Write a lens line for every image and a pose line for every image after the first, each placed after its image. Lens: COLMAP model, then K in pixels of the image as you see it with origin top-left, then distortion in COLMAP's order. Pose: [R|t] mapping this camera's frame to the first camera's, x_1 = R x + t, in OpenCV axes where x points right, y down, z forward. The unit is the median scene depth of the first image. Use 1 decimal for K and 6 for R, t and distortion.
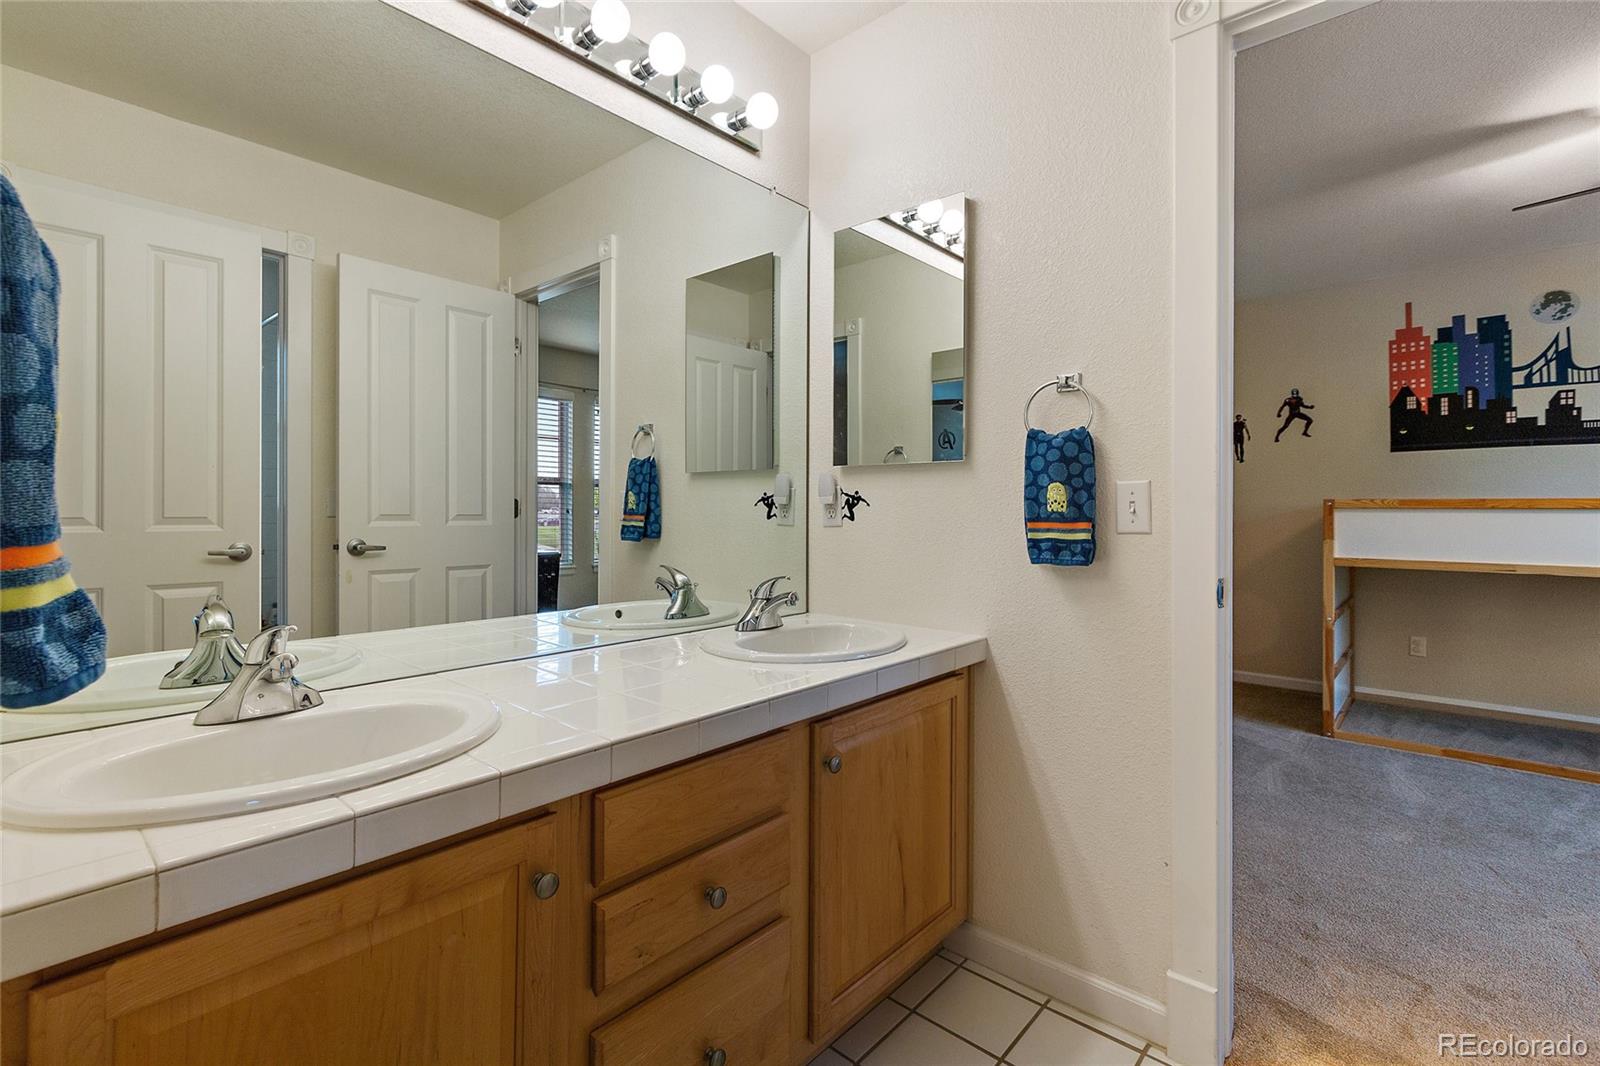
lens RADIAL K [[731.2, 0, 790.0], [0, 731.2, 498.6], [0, 0, 1]] dist [0.000034, -0.000393]
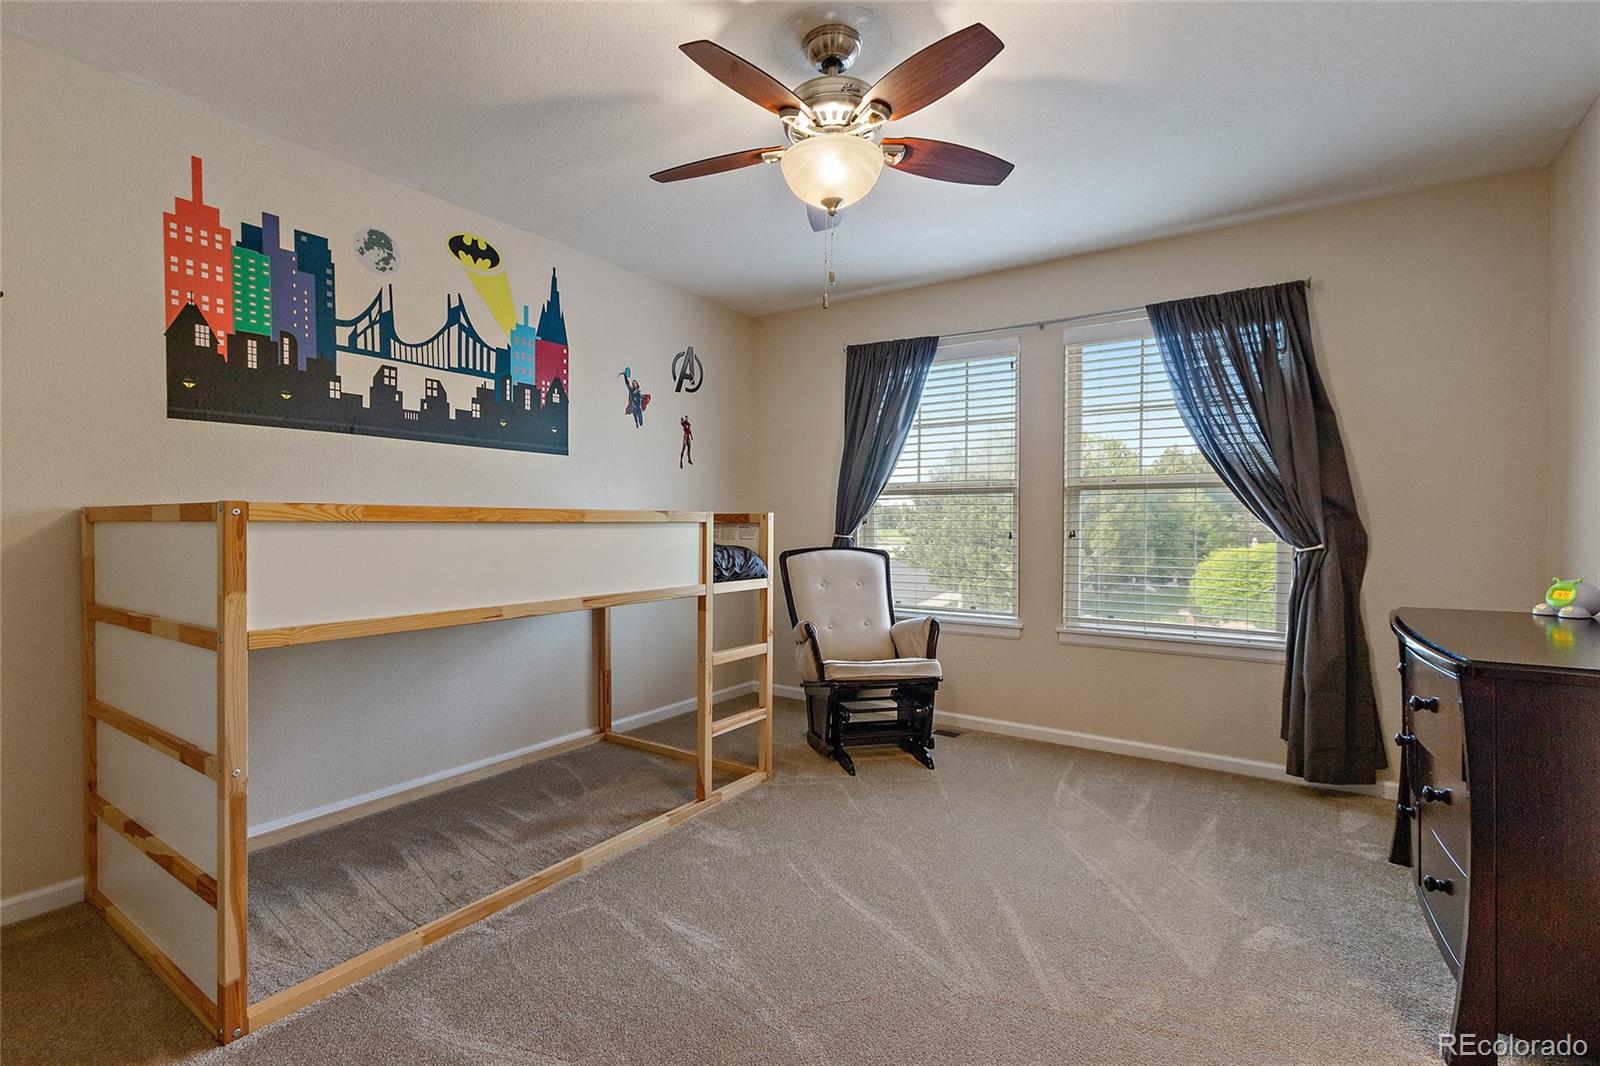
lens RADIAL K [[733.9, 0, 799.8], [0, 733.9, 539.4], [0, 0, 1]] dist [0.001197, -0.008172]
pose [[-0.130956, -0.025822, 0.991052, 0.231913], [-0.019121, 0.999541, 0.023517, 0.006071], [-0.991204, -0.015871, -0.131390, 0.648923]]
